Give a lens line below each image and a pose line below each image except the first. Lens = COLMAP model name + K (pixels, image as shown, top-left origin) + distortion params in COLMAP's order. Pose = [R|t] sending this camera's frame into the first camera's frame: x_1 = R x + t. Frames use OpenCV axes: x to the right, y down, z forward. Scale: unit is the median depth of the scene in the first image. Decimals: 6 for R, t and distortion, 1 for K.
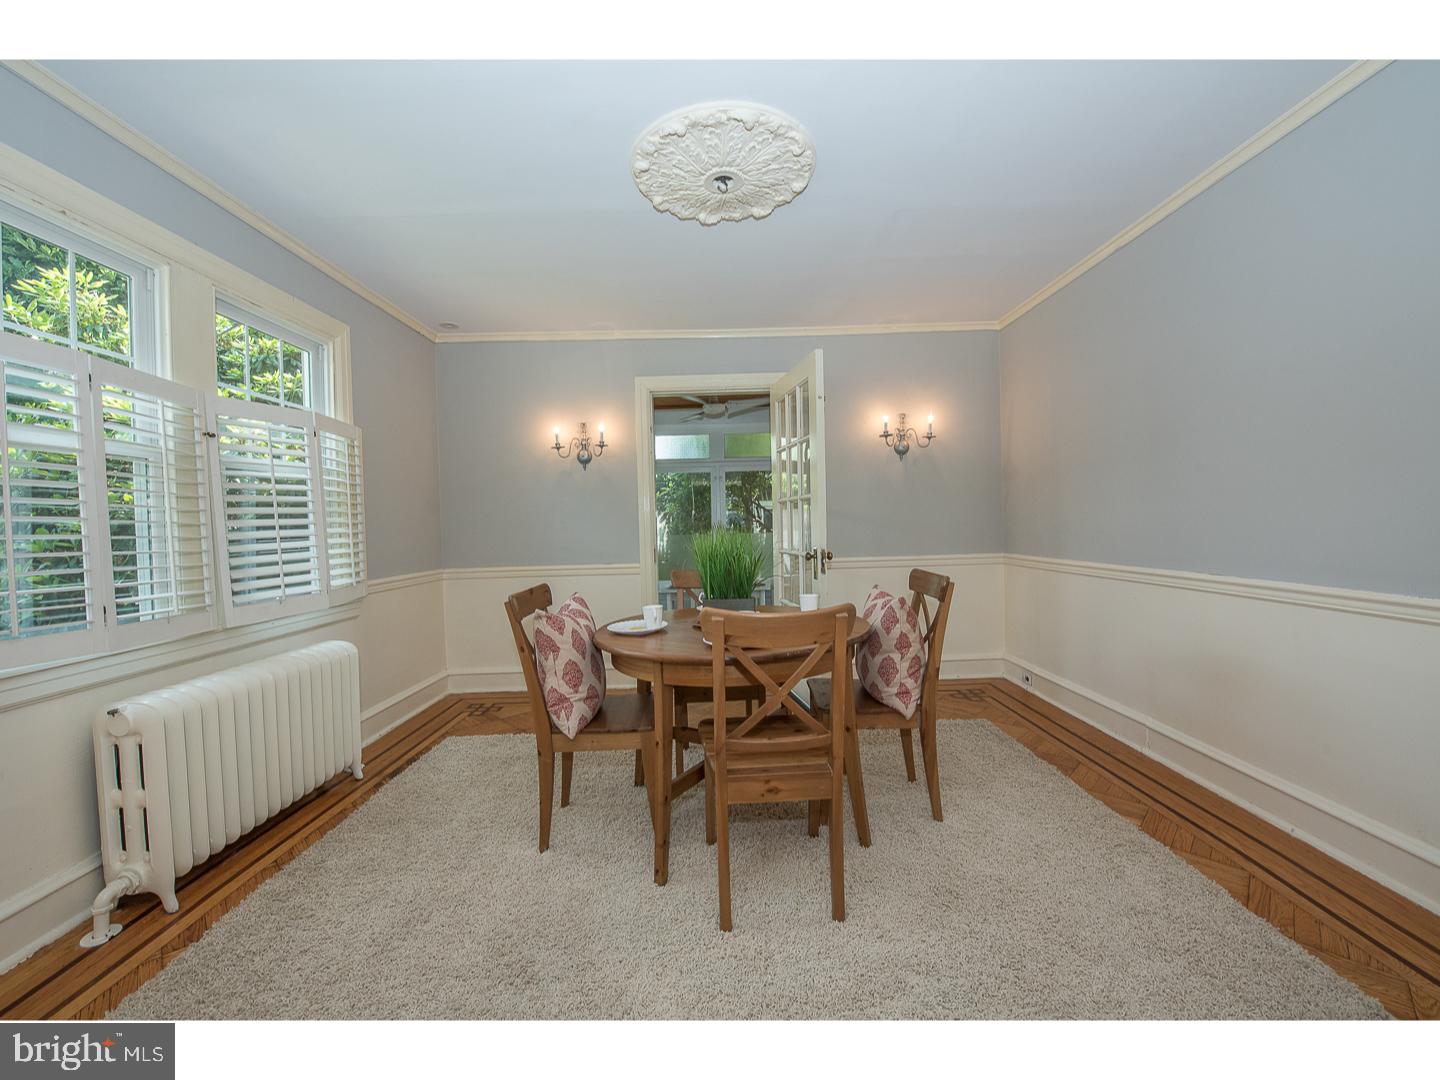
lens RADIAL K [[579.1, 0, 718.5], [0, 579.1, 541.6], [0, 0, 1]] dist [-0.020208, -0.001557]
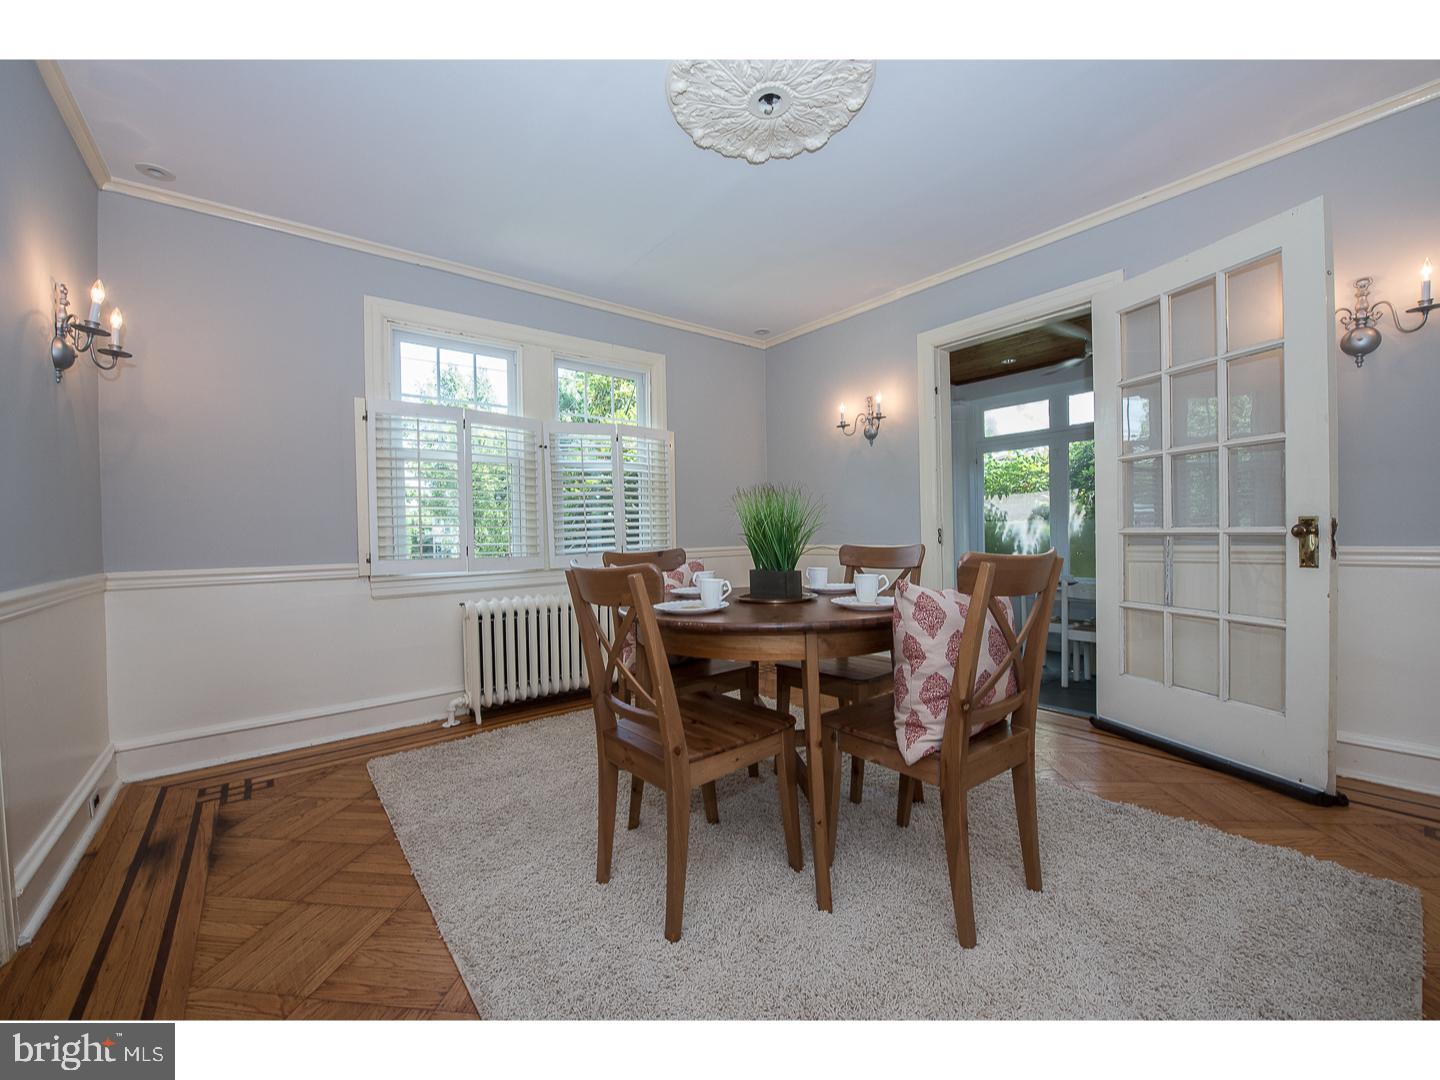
lens RADIAL K [[579.1, 0, 731.4], [0, 579.1, 543.8], [0, 0, 1]] dist [-0.020208, -0.001557]
pose [[0.611964, 0.026398, -0.790445, 0.520088], [-0.017926, 0.999649, 0.019506, 0.031877], [0.790682, 0.002233, 0.612222, 0.310331]]
